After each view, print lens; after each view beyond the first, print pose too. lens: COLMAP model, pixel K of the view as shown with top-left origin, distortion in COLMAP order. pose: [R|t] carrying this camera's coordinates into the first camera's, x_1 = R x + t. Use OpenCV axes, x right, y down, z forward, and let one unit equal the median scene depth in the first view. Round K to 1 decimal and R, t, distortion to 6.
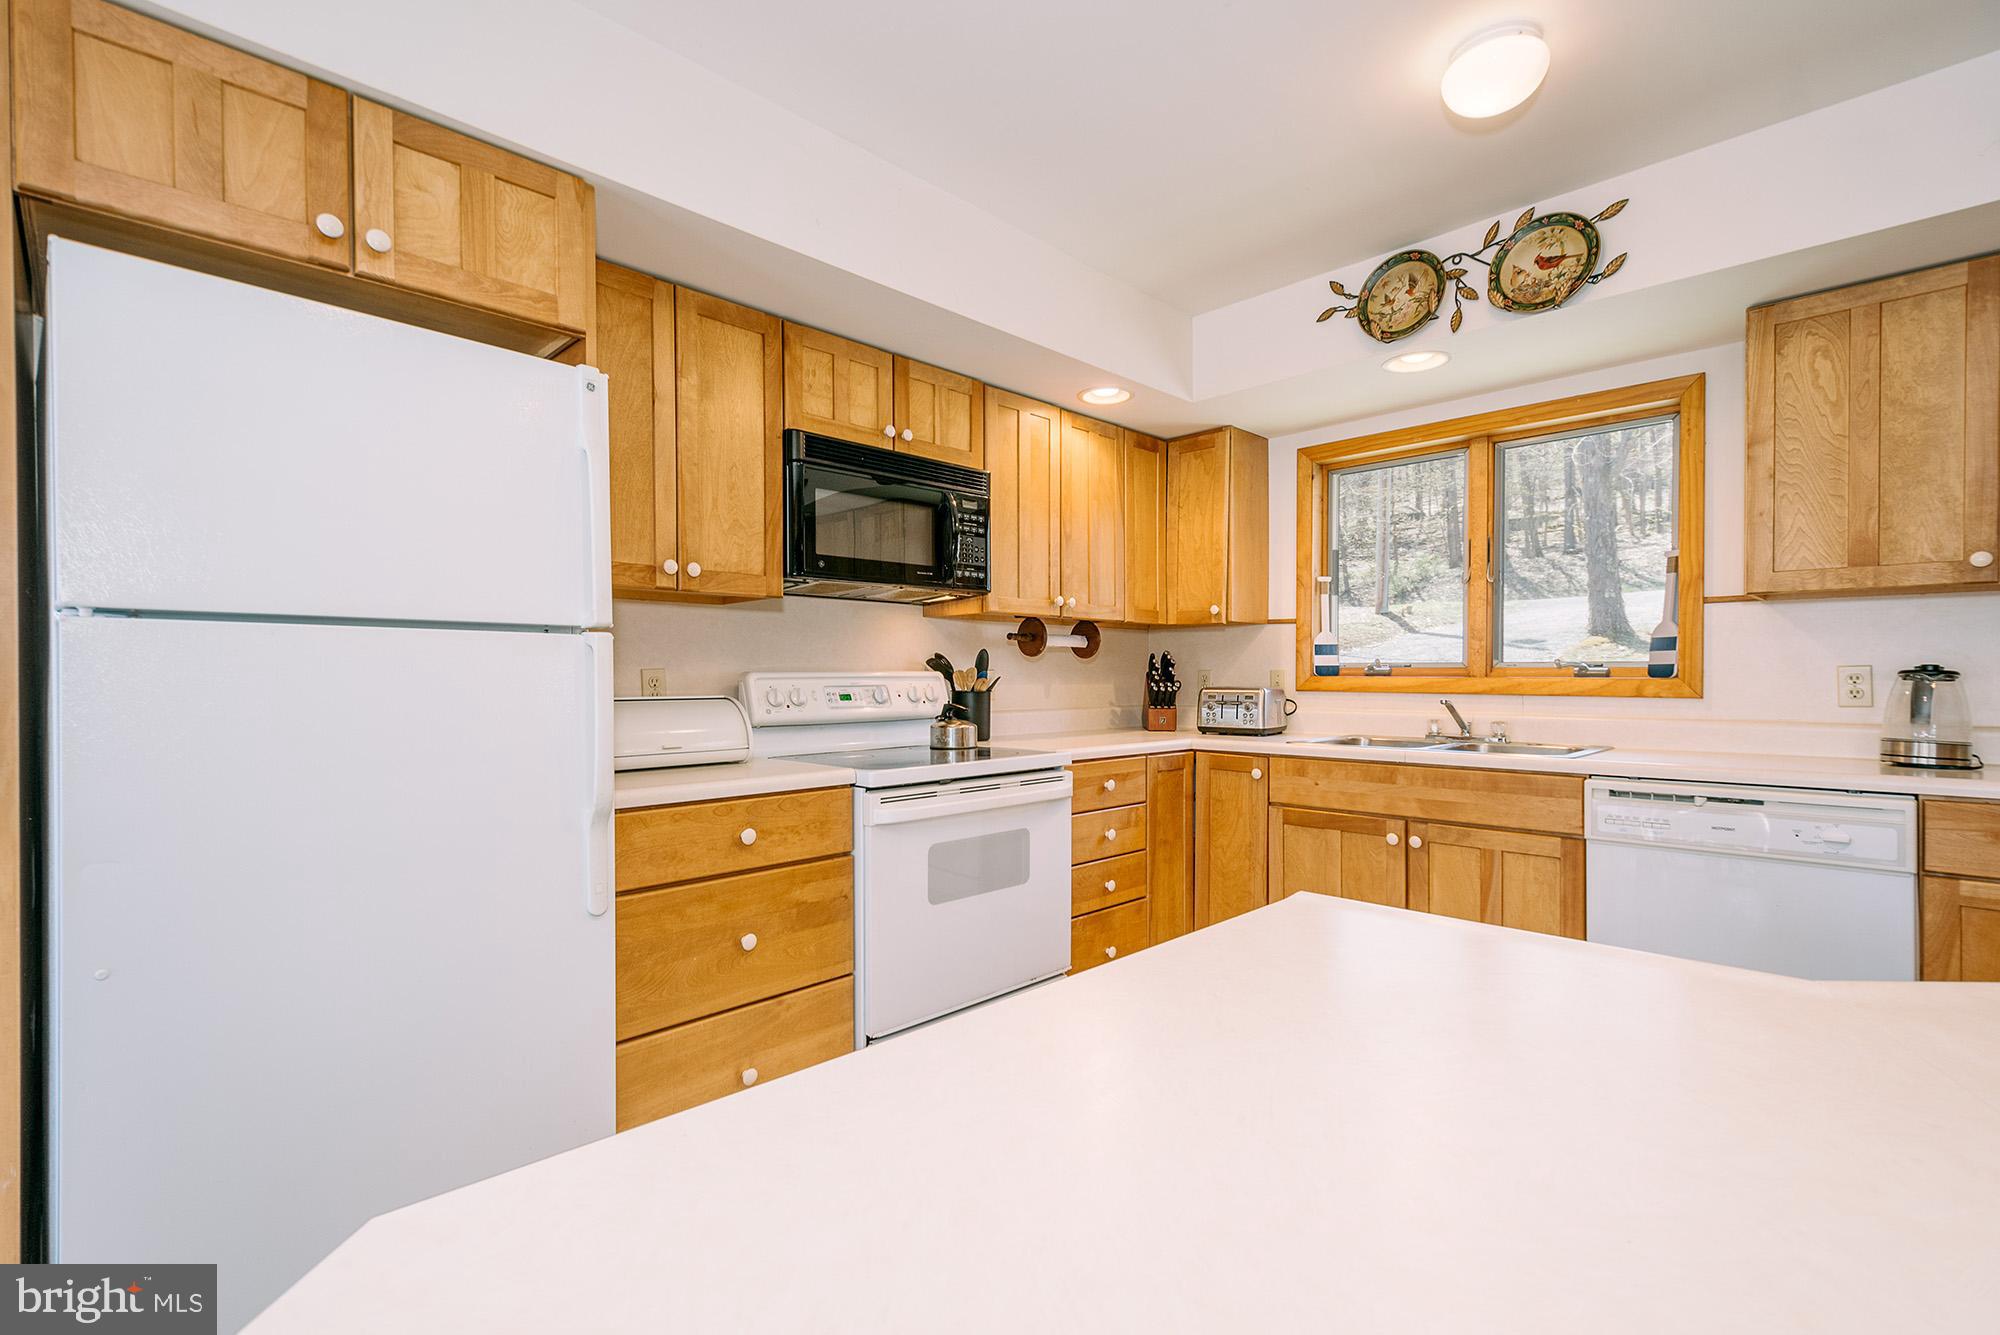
lens RADIAL K [[888.4, 0, 1001.4], [0, 888.4, 676.6], [0, 0, 1]] dist [0.009959, -0.001042]
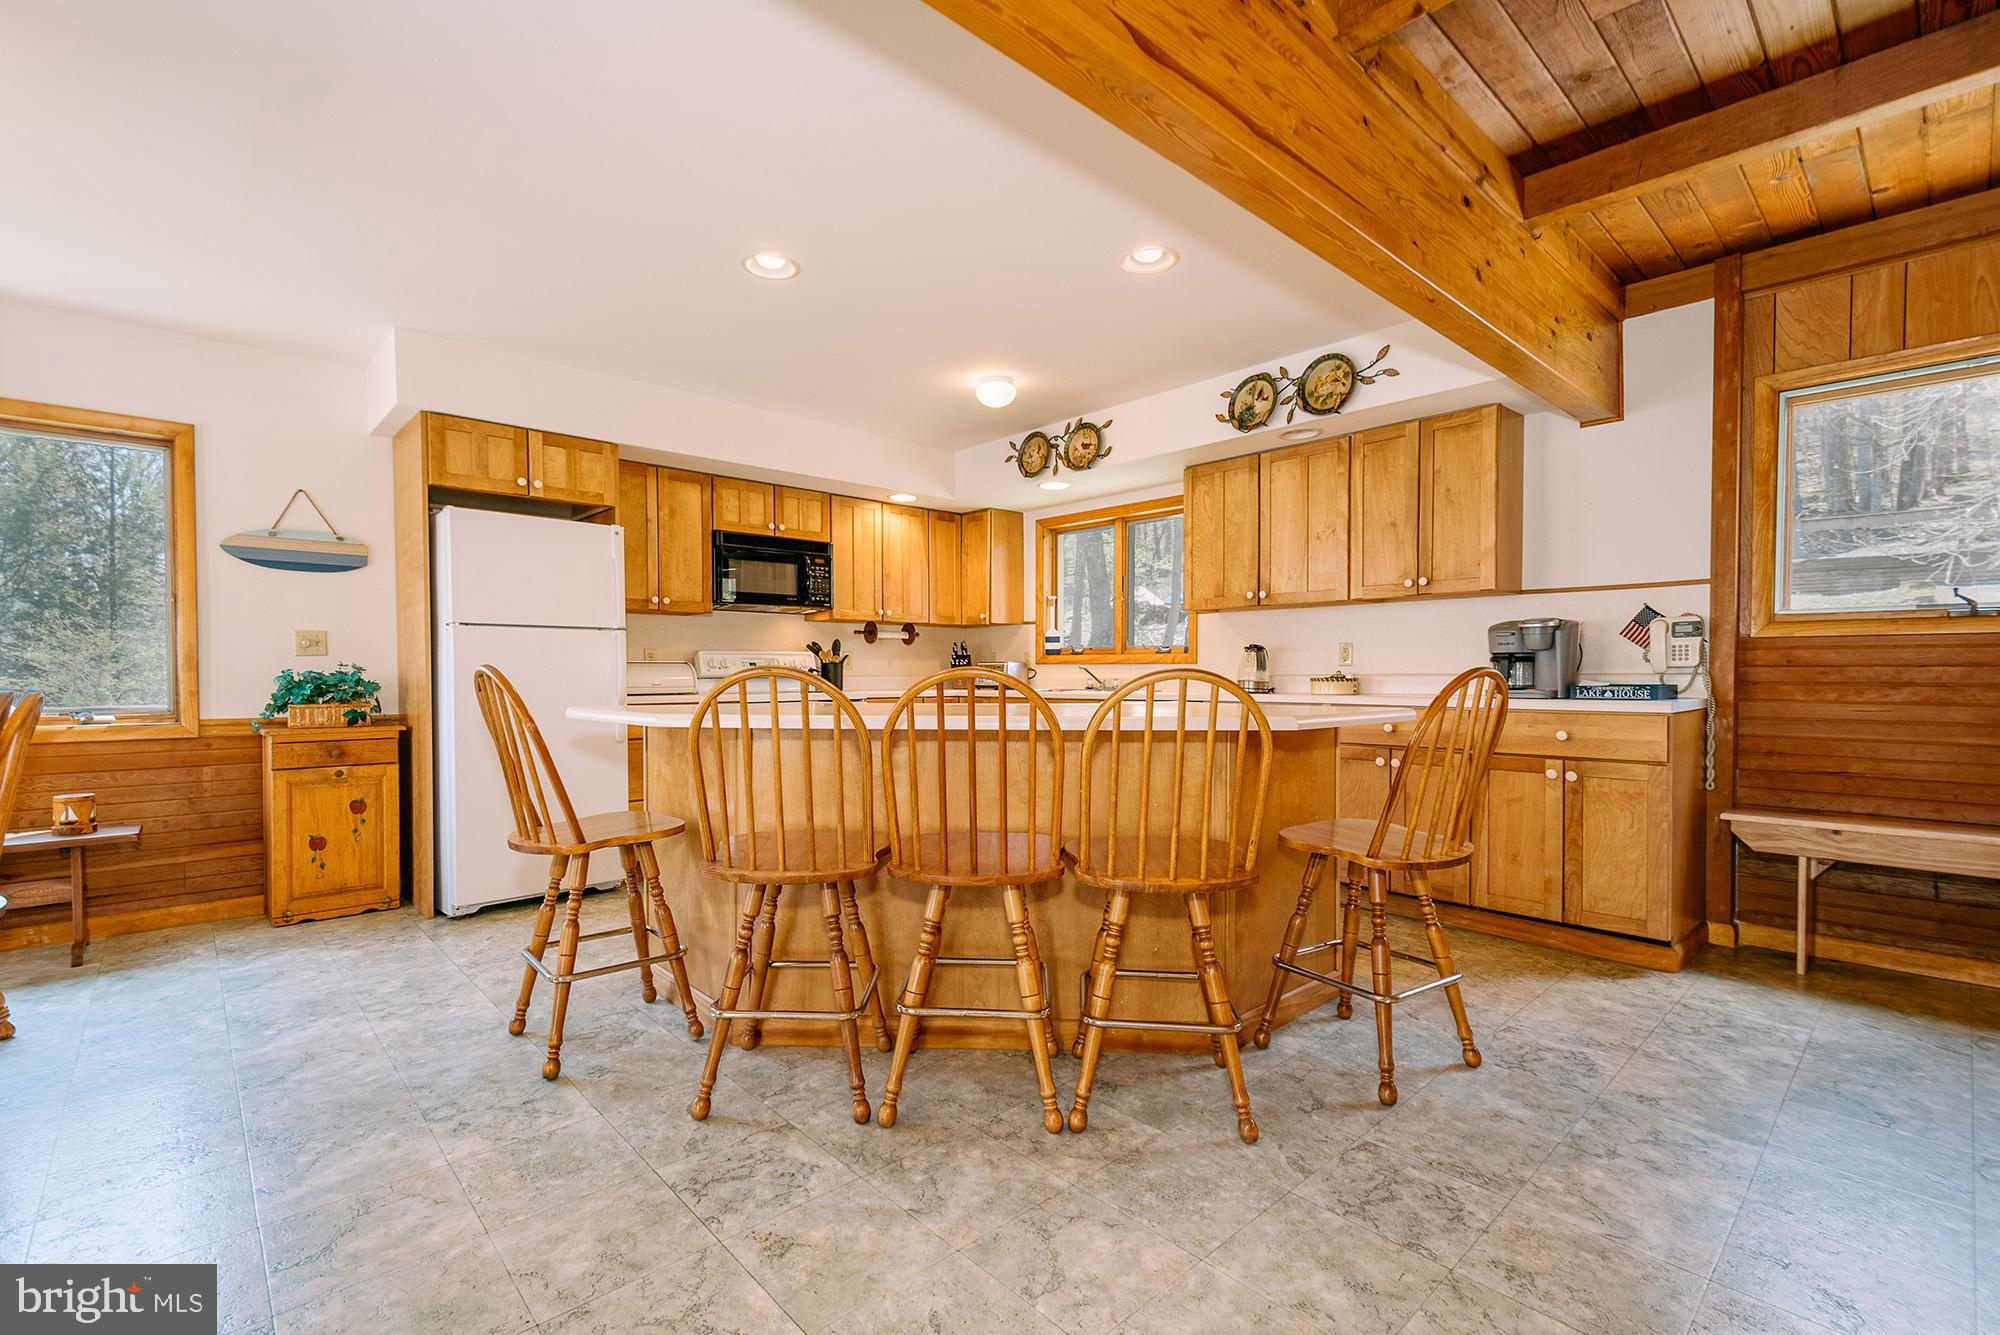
lens RADIAL K [[888.4, 0, 999.2], [0, 888.4, 668.5], [0, 0, 1]] dist [0.009959, -0.001042]
pose [[0.999046, -0.000428, -0.043664, 0.438579], [0.000189, 0.999985, -0.005480, 0.043361], [0.043666, 0.005467, 0.999031, -0.879377]]
